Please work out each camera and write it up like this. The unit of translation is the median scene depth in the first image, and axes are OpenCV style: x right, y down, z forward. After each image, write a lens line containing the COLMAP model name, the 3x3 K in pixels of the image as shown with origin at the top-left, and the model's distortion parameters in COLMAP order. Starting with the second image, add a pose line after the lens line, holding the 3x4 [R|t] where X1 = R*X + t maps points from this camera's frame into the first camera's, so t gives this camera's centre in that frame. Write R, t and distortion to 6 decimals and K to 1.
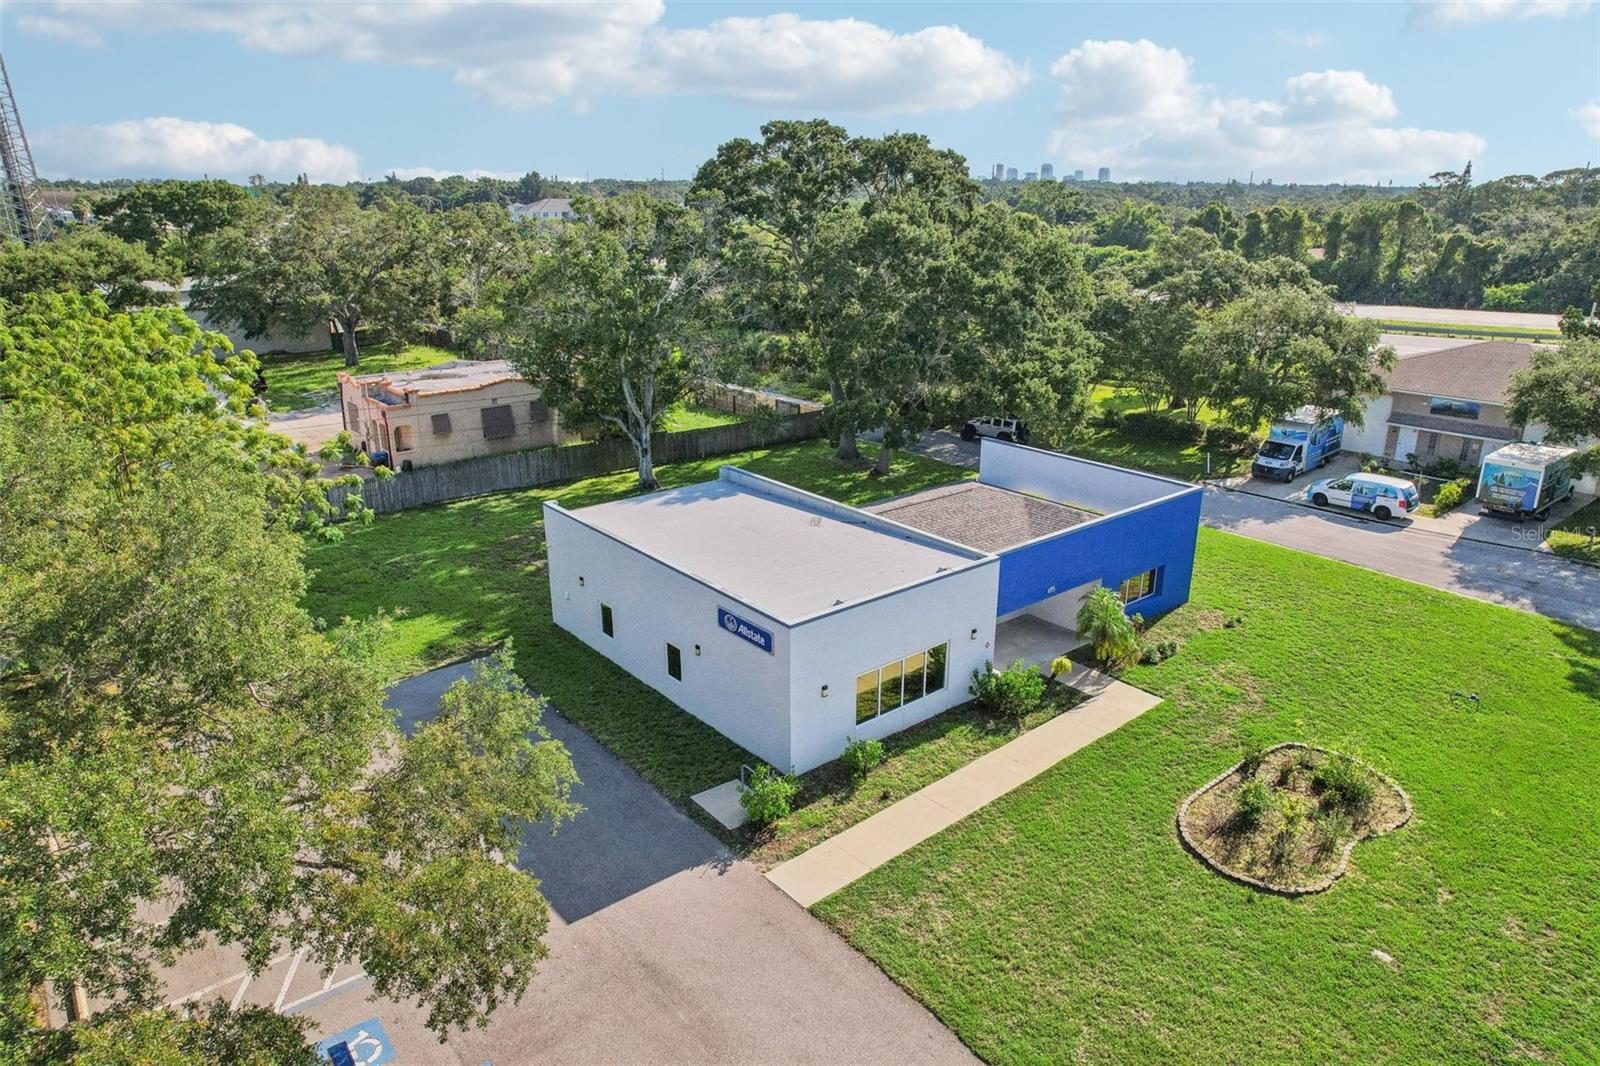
lens RADIAL K [[1046.5, 0, 793.5], [0, 1046.5, 530.1], [0, 0, 1]] dist [-0.054243, 0.050011]
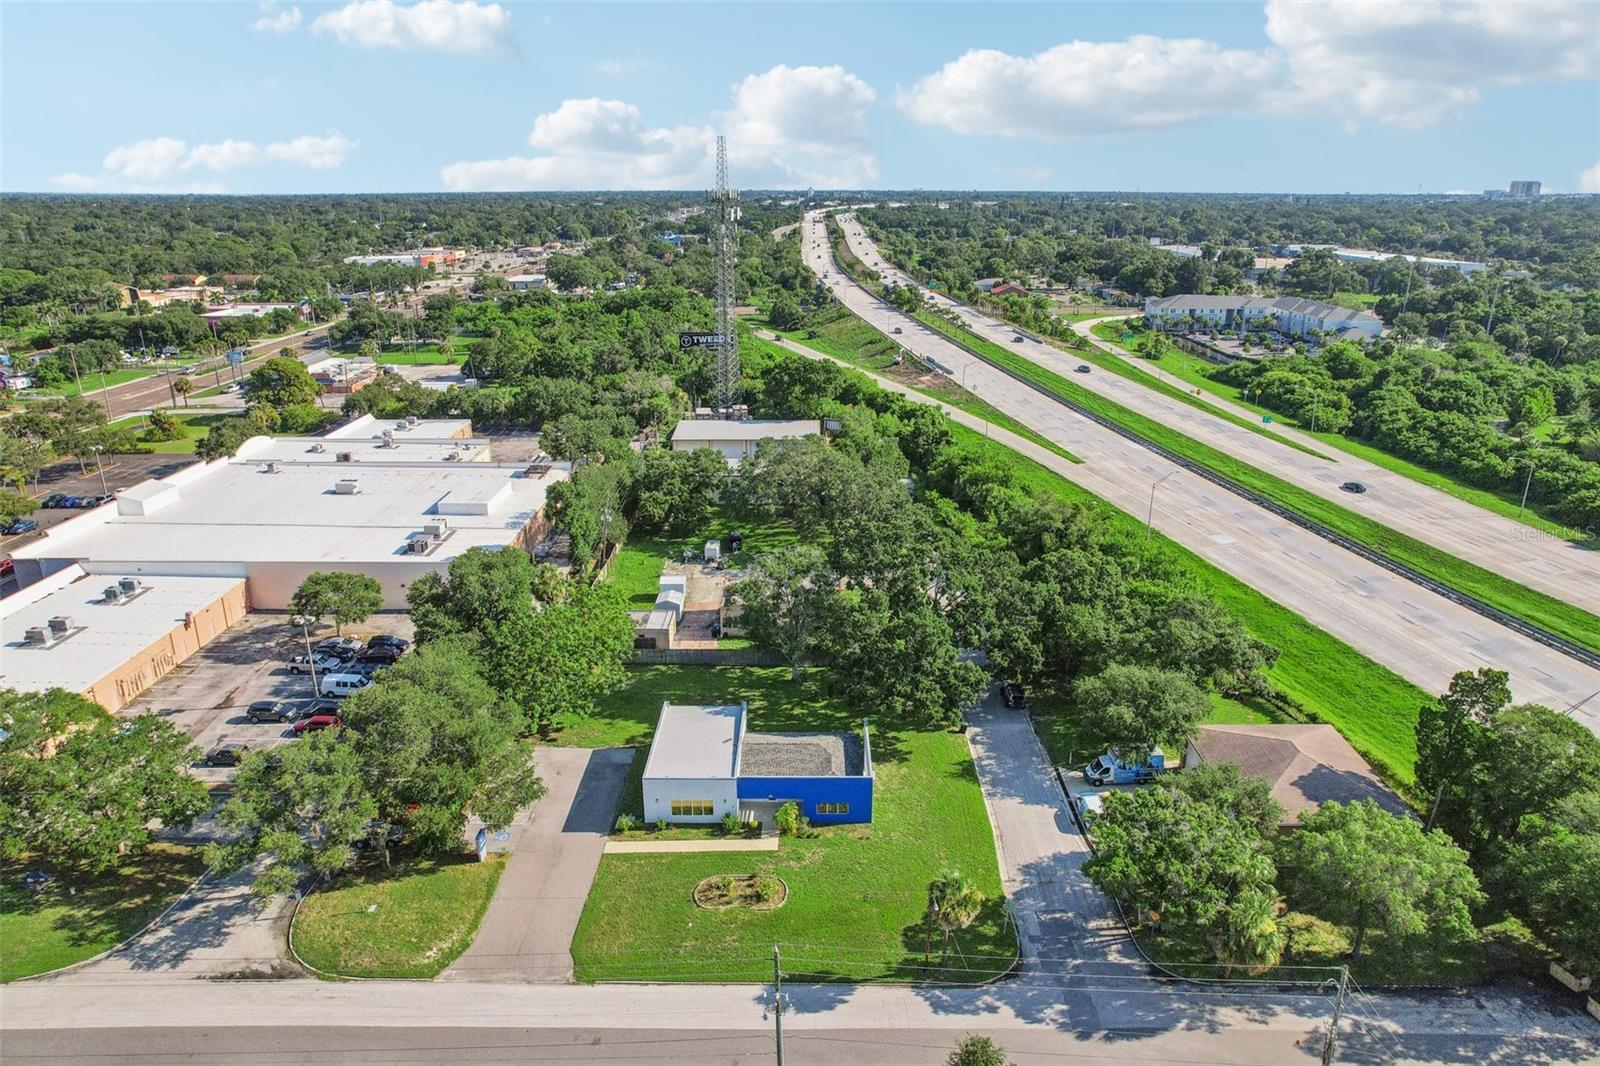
lens RADIAL K [[1052.9, 0, 800.0], [0, 1052.9, 533.0], [0, 0, 1]] dist [-0.057558, 0.074915]
pose [[0.773115, 0.204924, -0.600249, 1.840627], [-0.198872, 0.976965, 0.077388, -0.852312], [0.602281, 0.059543, 0.796060, -1.174685]]
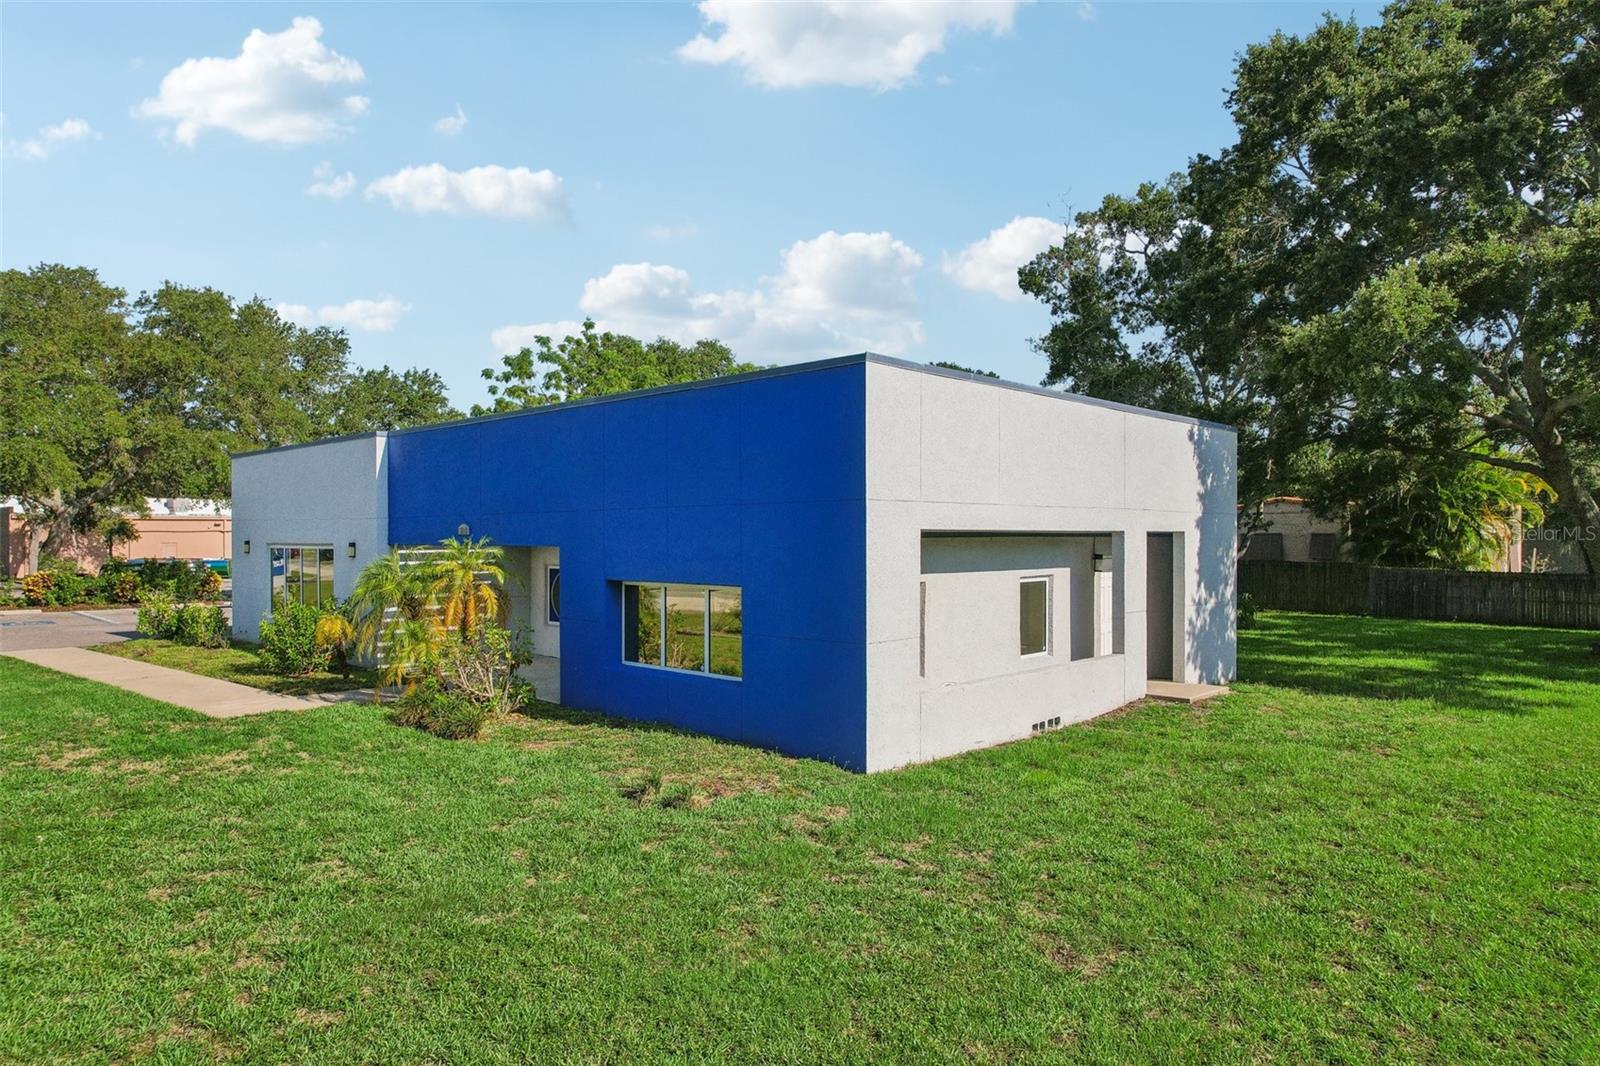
lens RADIAL K [[1030.2, 0, 802.8], [0, 1030.2, 540.2], [0, 0, 1]] dist [-0.054244, 0.063679]
pose [[0.109564, 0.005102, -0.993967, 0.792602], [-0.306578, 0.951406, -0.028910, 0.033721], [0.945519, 0.307896, 0.105804, 1.140362]]
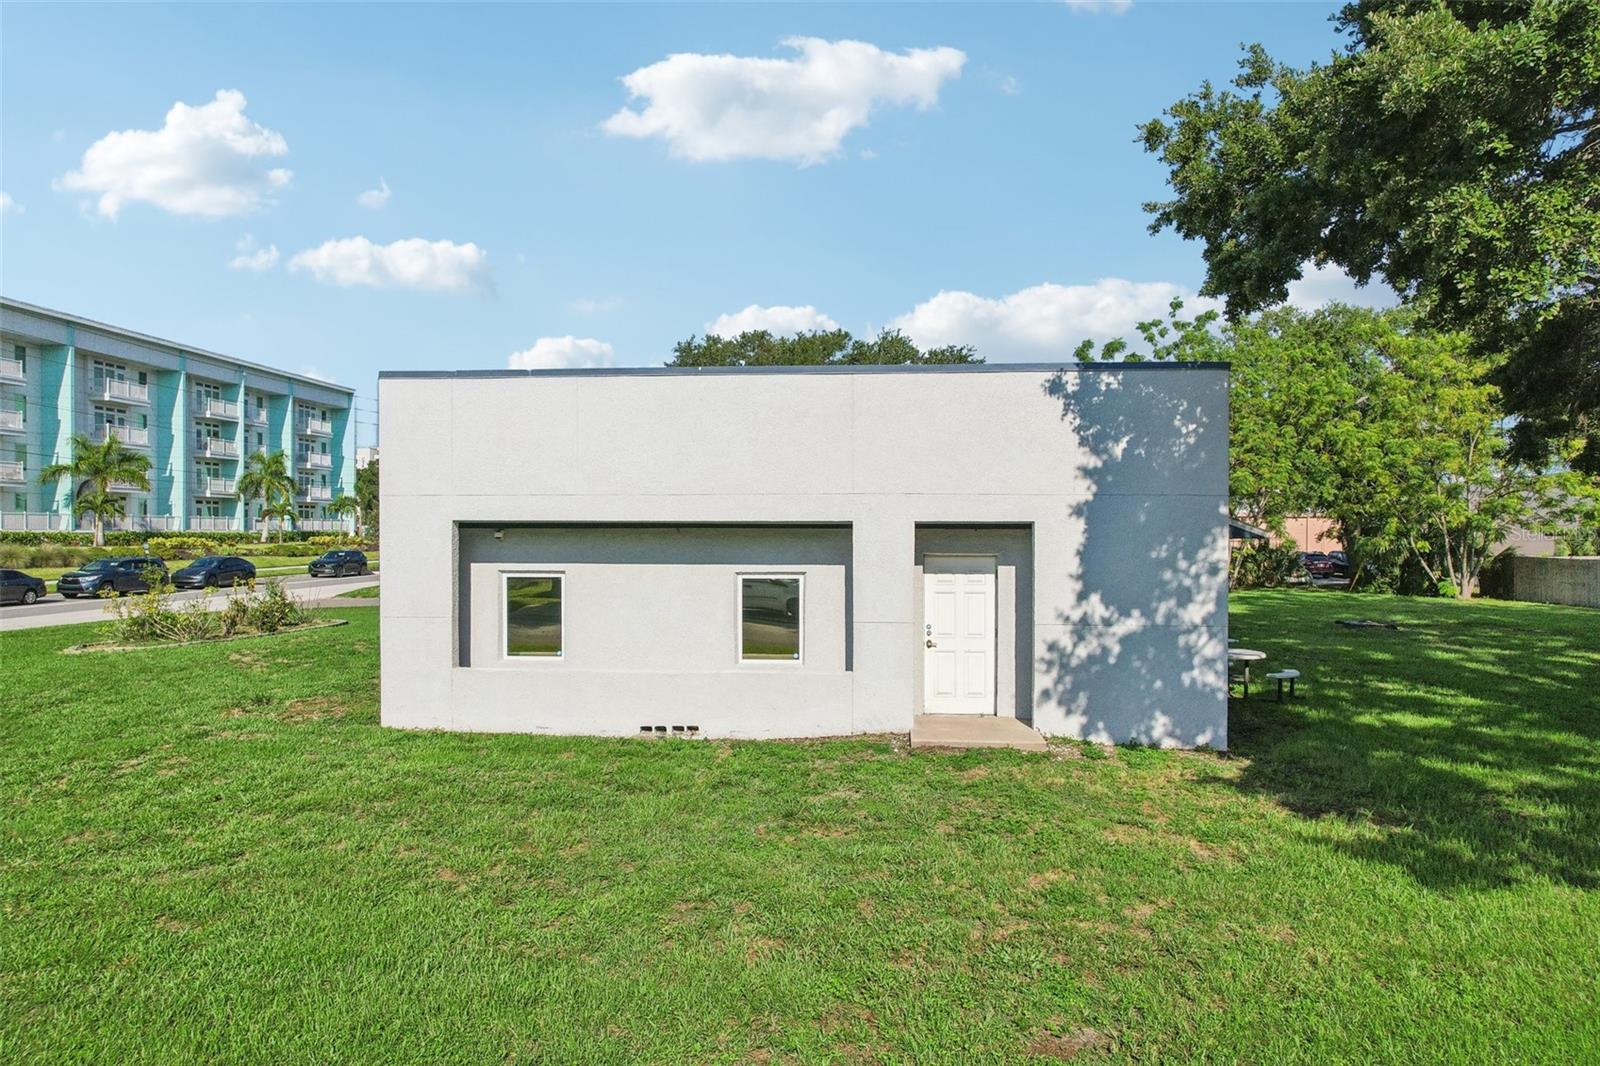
lens RADIAL K [[1030.2, 0, 802.8], [0, 1030.2, 540.2], [0, 0, 1]] dist [-0.054244, 0.063679]
pose [[-0.695138, 0.008233, -0.718829, 0.629321], [-0.221551, 0.948809, 0.225116, -0.107378], [0.683885, 0.315744, -0.657729, 1.578785]]
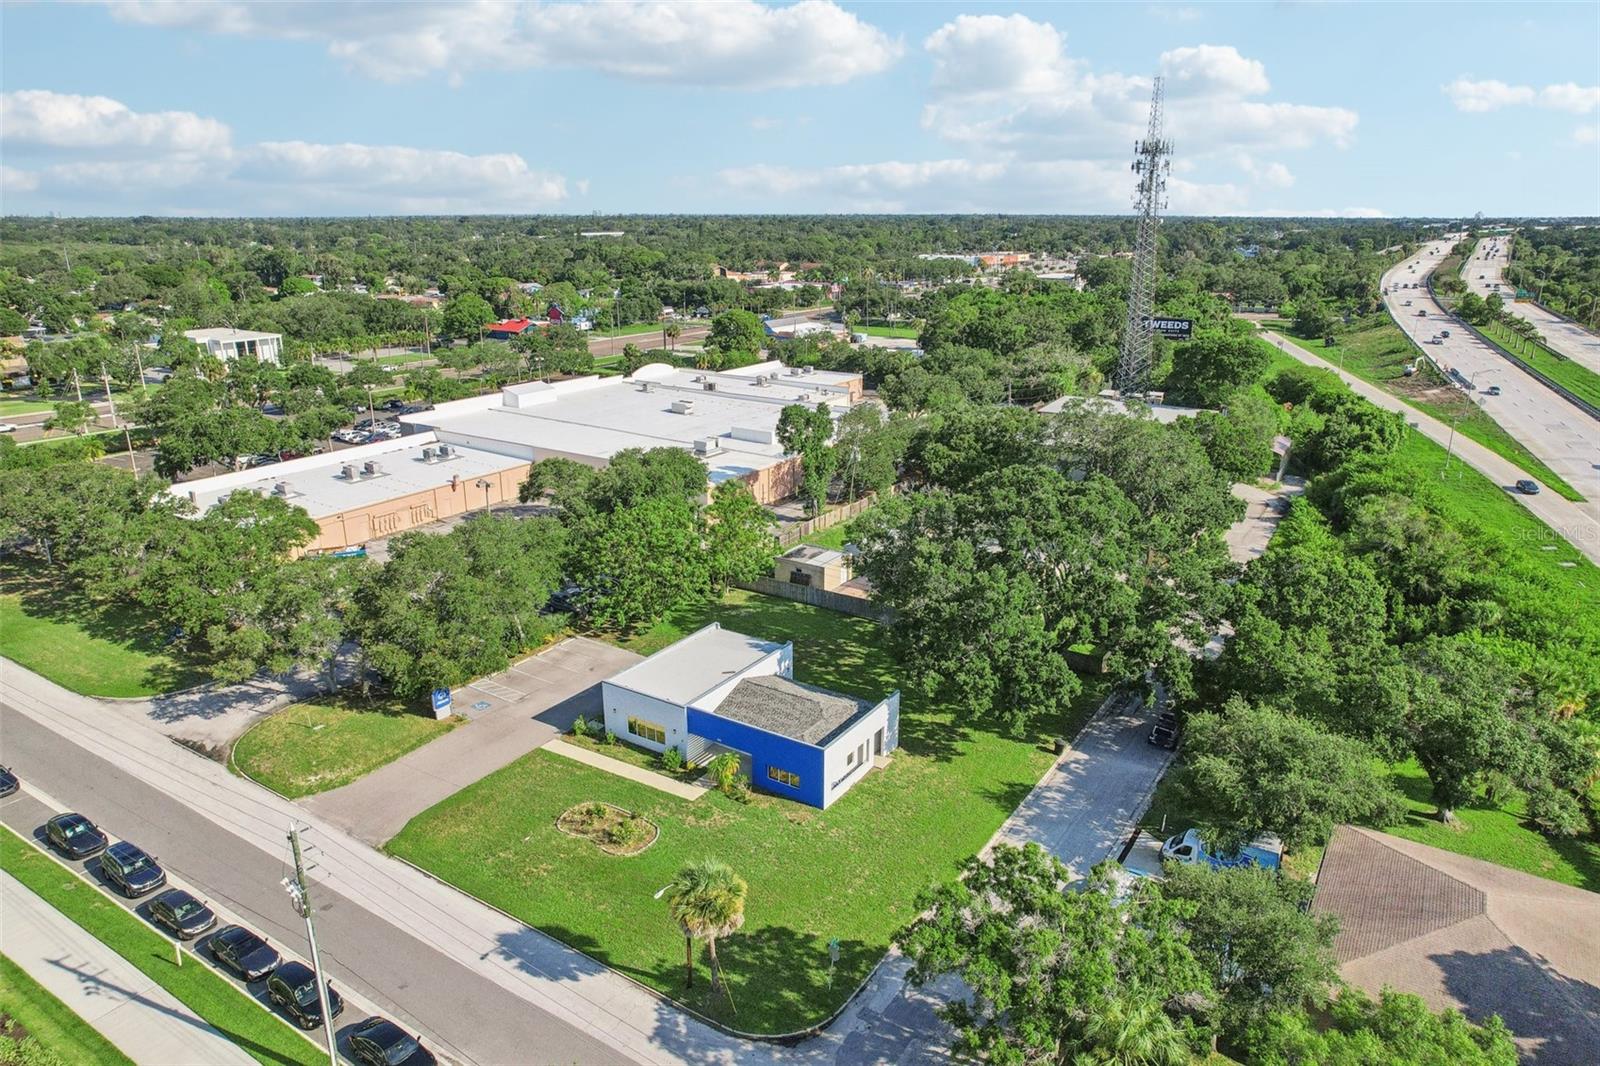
lens RADIAL K [[1030.2, 0, 802.8], [0, 1030.2, 540.2], [0, 0, 1]] dist [-0.054244, 0.063679]
pose [[0.310830, 0.295540, -0.903350, 2.215154], [-0.296199, 0.933219, 0.203394, -0.861045], [0.903134, 0.204351, 0.377611, 0.260564]]
